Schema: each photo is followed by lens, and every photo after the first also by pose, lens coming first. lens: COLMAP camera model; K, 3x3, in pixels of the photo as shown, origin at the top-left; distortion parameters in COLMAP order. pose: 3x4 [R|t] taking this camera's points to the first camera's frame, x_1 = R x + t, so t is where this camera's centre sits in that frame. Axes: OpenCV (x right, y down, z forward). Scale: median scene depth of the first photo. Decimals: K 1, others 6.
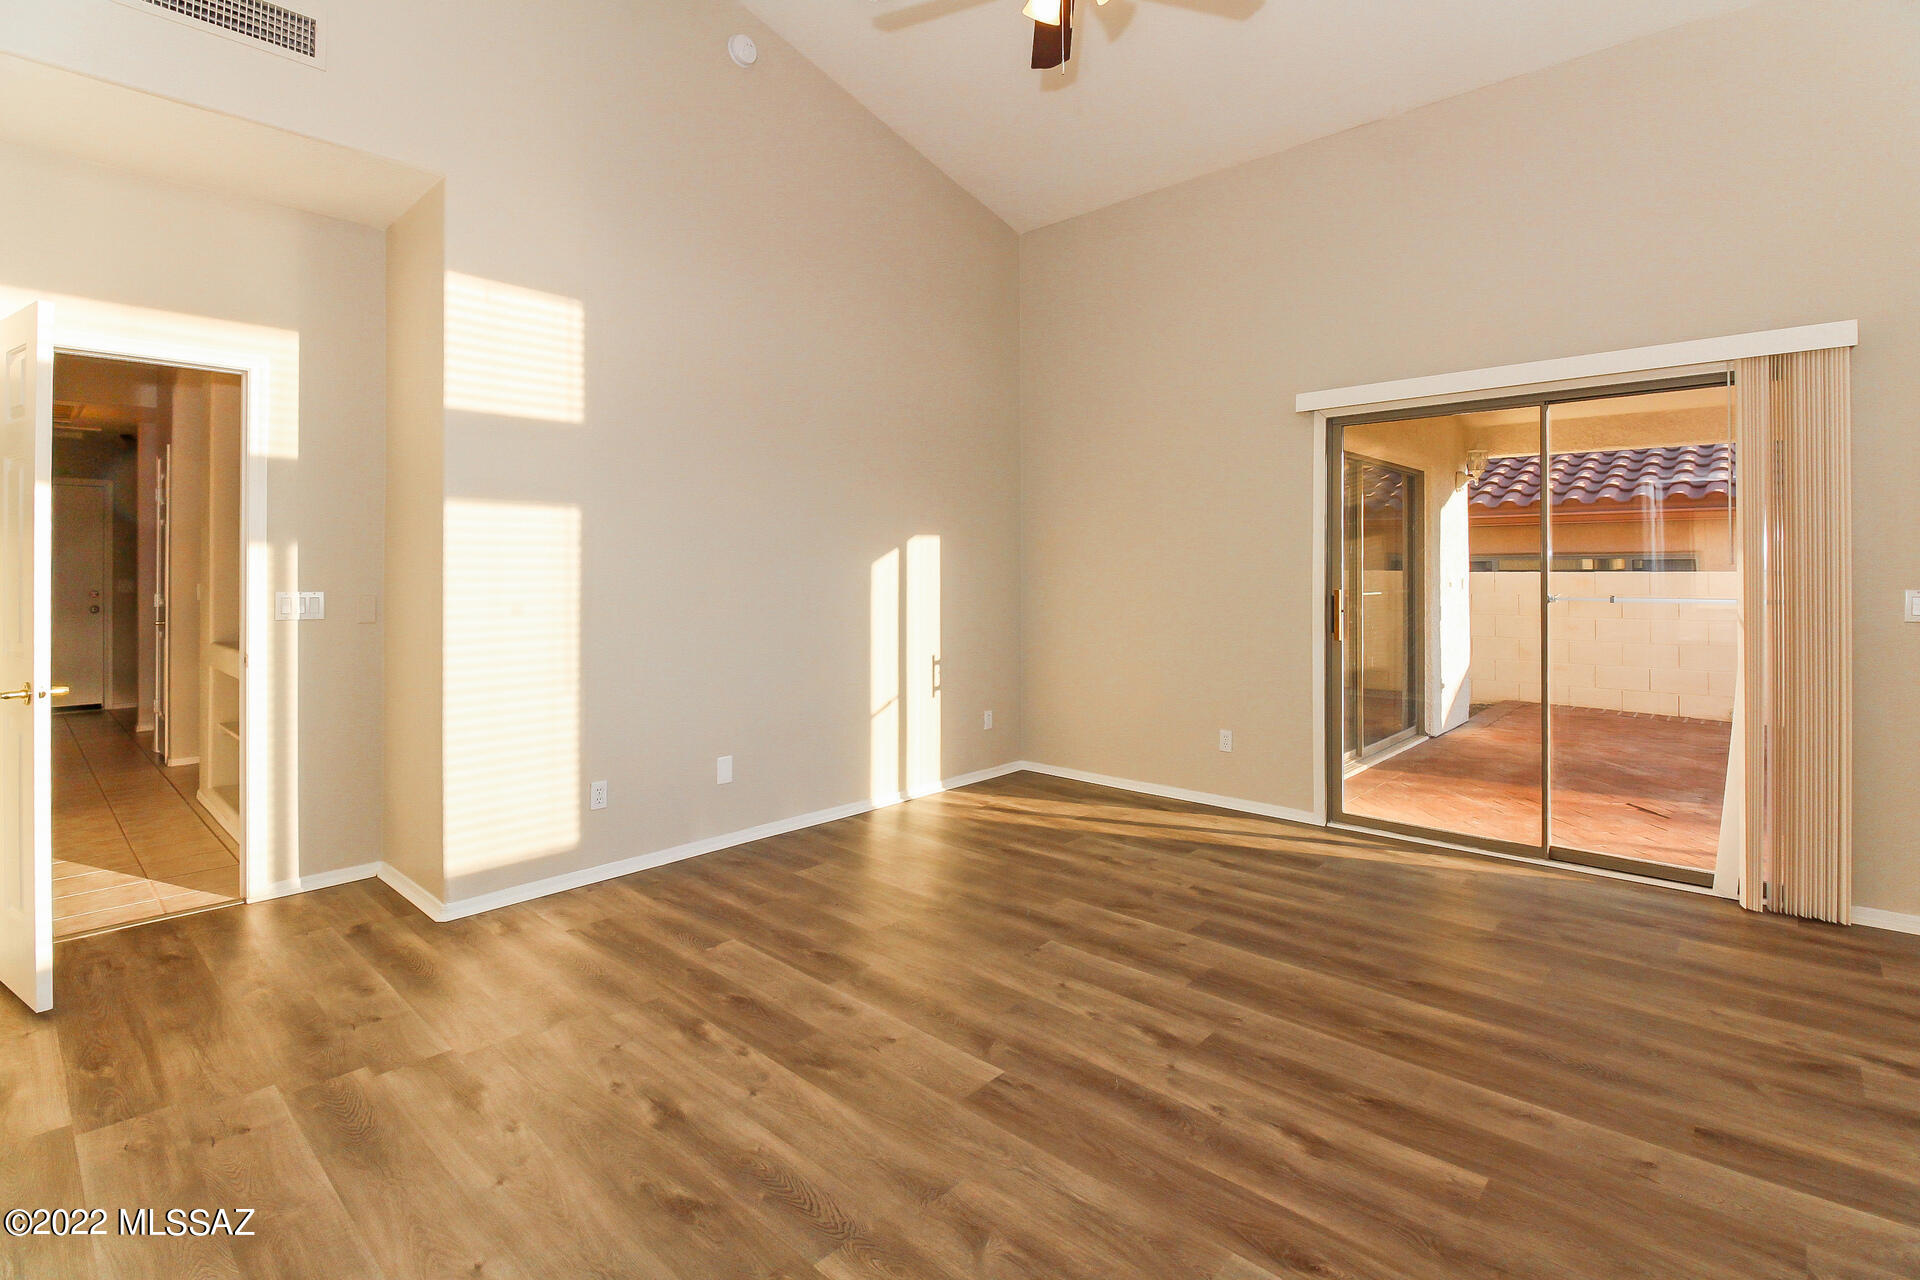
lens RADIAL K [[903.3, 0, 966.4], [0, 903.3, 570.4], [0, 0, 1]] dist [0.002271, -0.009910]
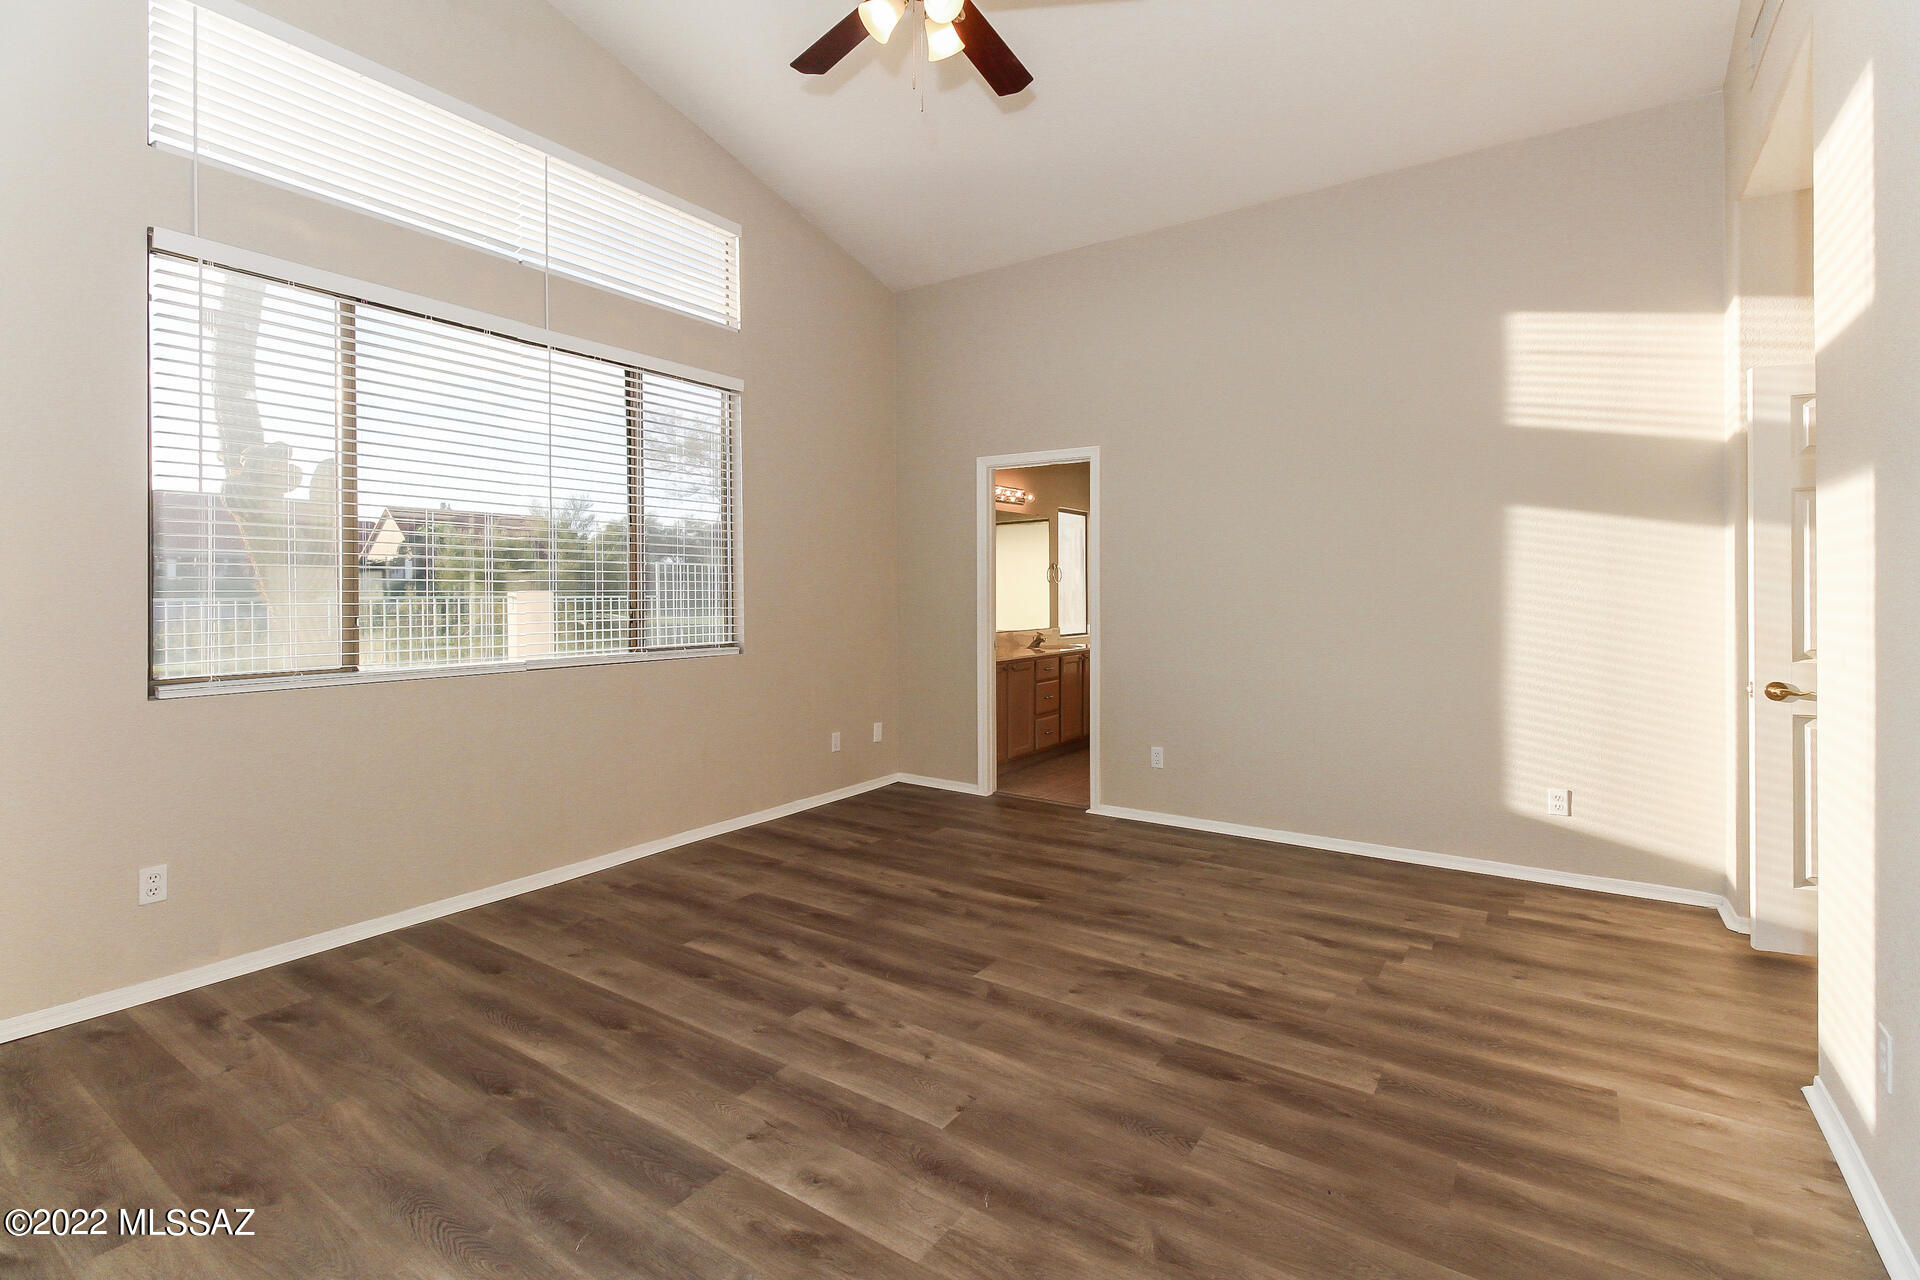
lens RADIAL K [[883.5, 0, 974.1], [0, 883.5, 589.1], [0, 0, 1]] dist [0.027121, -0.014752]
pose [[-0.988303, 0.002142, -0.152489, 0.176991], [0.002610, 0.999992, -0.002869, -0.000411], [0.152482, -0.003234, -0.988301, 1.714386]]
